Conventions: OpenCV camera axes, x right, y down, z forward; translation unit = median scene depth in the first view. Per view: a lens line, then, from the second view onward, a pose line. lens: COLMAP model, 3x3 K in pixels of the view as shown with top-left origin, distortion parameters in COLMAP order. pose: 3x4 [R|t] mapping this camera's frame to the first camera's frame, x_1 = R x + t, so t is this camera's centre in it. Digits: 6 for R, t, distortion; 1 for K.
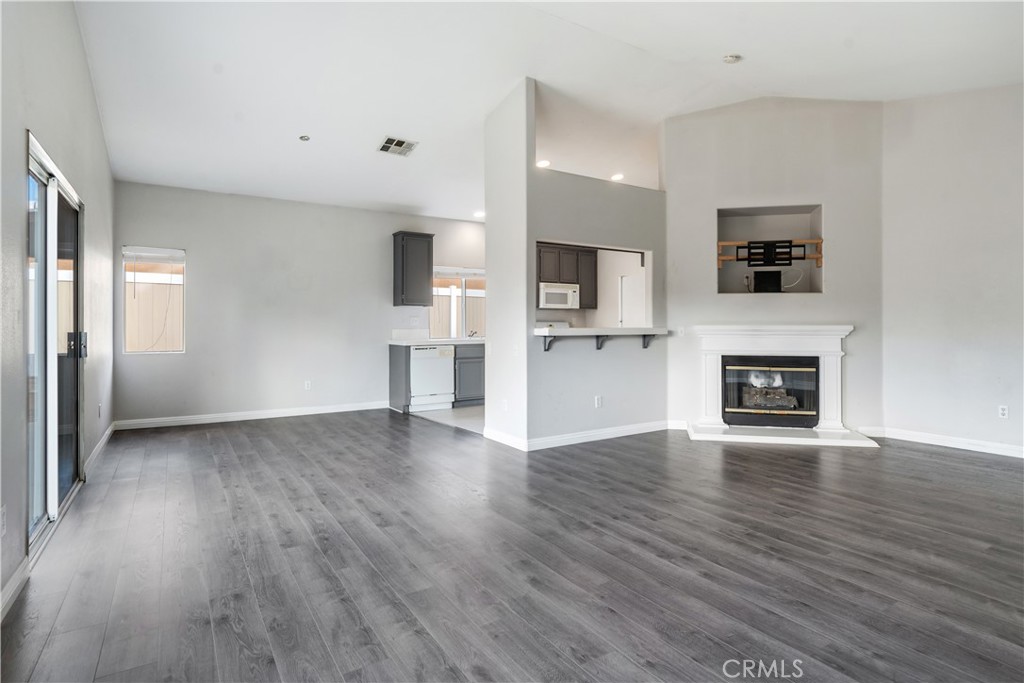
lens RADIAL K [[541.3, 0, 512.3], [0, 541.3, 336.8], [0, 0, 1]] dist [-0.000369, -0.001090]
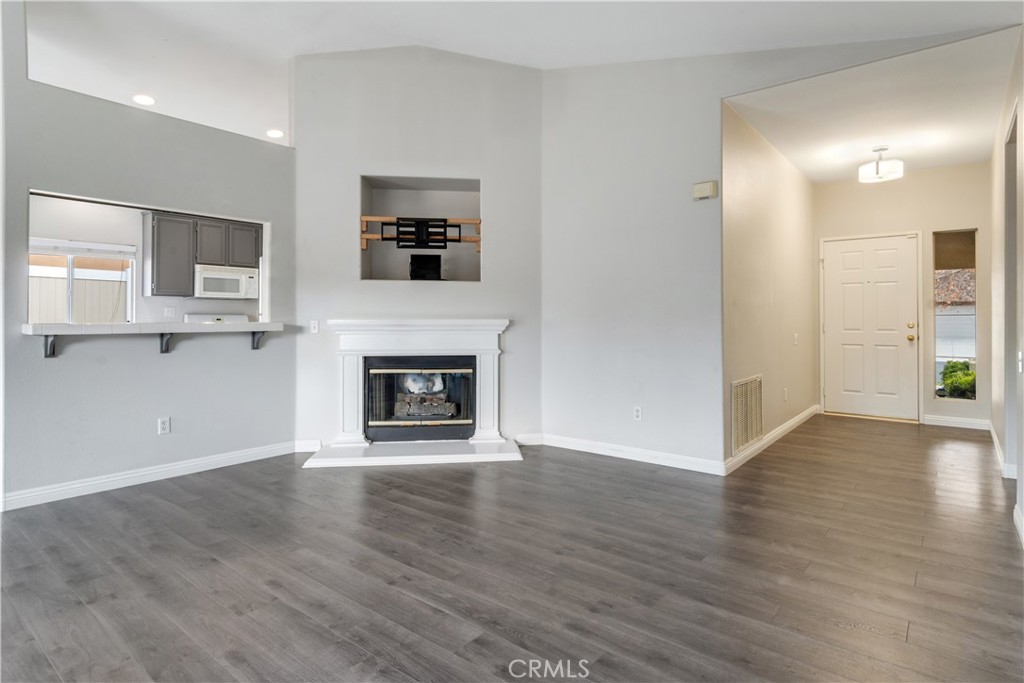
lens RADIAL K [[541.3, 0, 521.2], [0, 541.3, 334.0], [0, 0, 1]] dist [-0.000369, -0.001090]
pose [[0.946068, -0.006704, 0.323899, 0.347628], [0.005495, 0.999974, 0.004649, -0.001310], [-0.323922, -0.002618, 0.946080, 0.158391]]
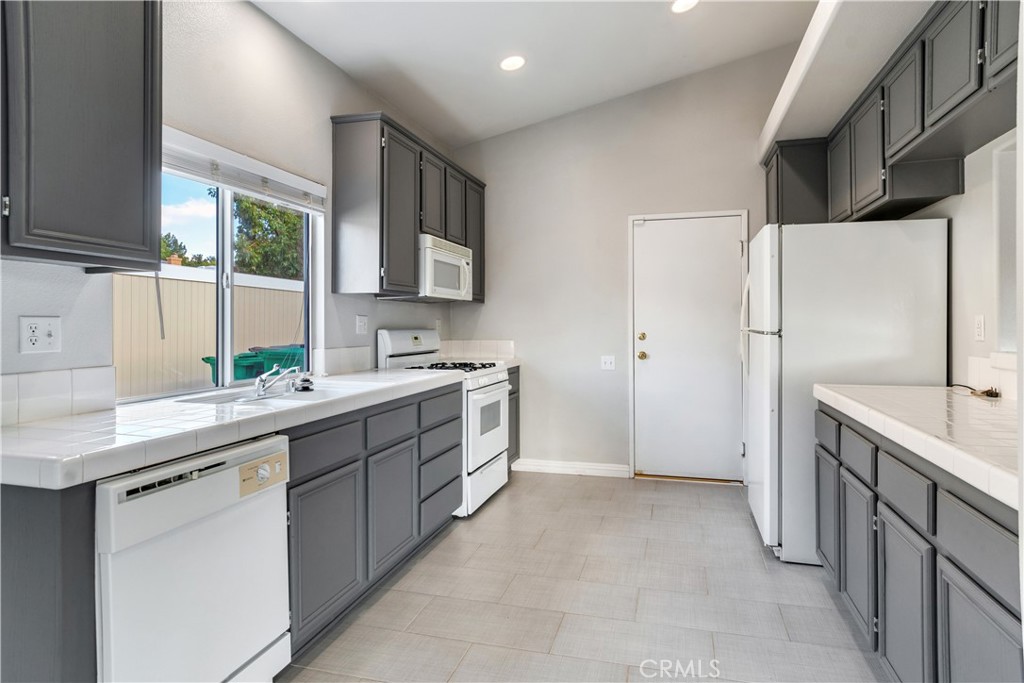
lens RADIAL K [[541.3, 0, 512.5], [0, 541.3, 336.5], [0, 0, 1]] dist [-0.000369, -0.001090]
pose [[0.744729, -0.006046, 0.667340, -0.245135], [0.000469, 0.999963, 0.008536, -0.037882], [-0.667367, -0.006044, 0.744704, 0.935009]]
